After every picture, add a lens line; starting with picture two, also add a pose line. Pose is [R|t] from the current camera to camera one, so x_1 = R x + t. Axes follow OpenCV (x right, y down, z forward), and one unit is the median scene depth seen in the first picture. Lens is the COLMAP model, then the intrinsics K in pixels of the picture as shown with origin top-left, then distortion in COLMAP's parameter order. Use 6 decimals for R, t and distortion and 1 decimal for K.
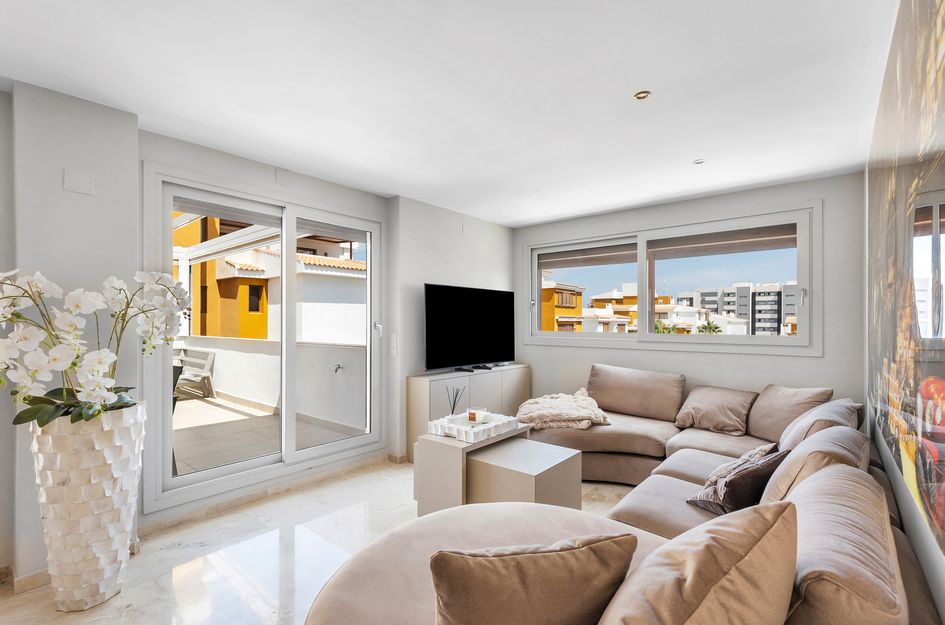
lens RADIAL K [[423.7, 0, 473.7], [0, 423.7, 319.3], [0, 0, 1]] dist [0.007822, -0.000991]
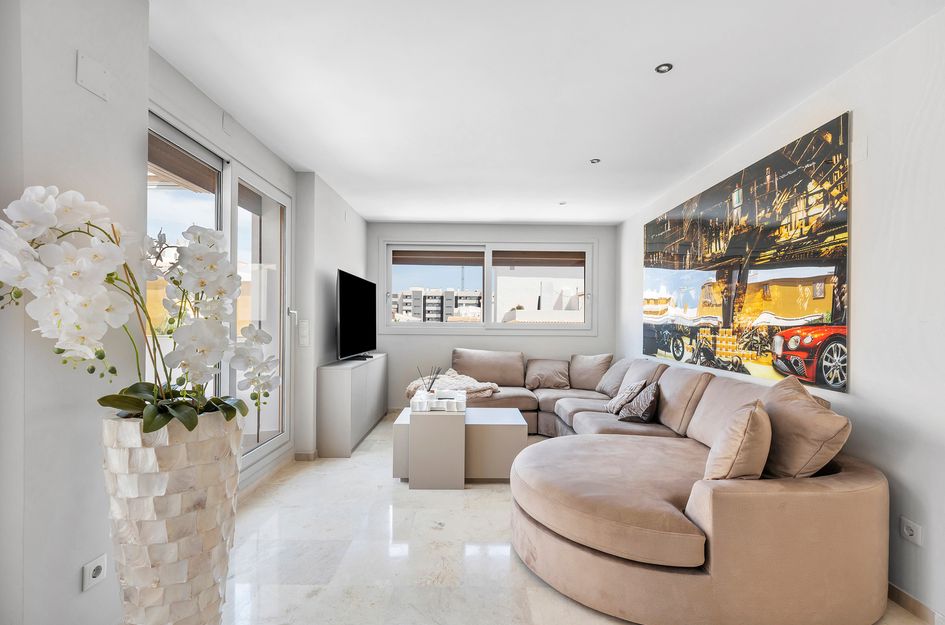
lens RADIAL K [[423.7, 0, 473.7], [0, 423.7, 319.3], [0, 0, 1]] dist [0.007822, -0.000991]
pose [[0.761920, 0.009191, 0.647606, -0.628506], [-0.012591, 0.999921, 0.000622, 0.031047], [-0.647549, -0.008628, 0.761975, 0.078207]]
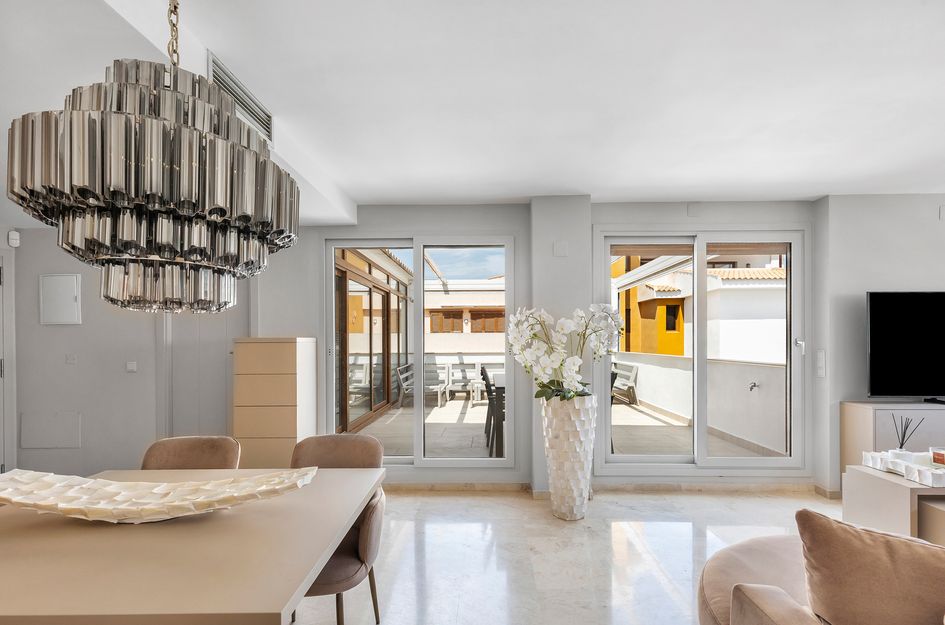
lens RADIAL K [[431.3, 0, 475.3], [0, 431.3, 341.3], [0, 0, 1]] dist [-0.003159, -0.000527]
pose [[0.618408, -0.000906, -0.785857, 0.088741], [0.006129, 0.999974, 0.003670, 0.004938], [0.785833, -0.007087, 0.618398, -0.162147]]
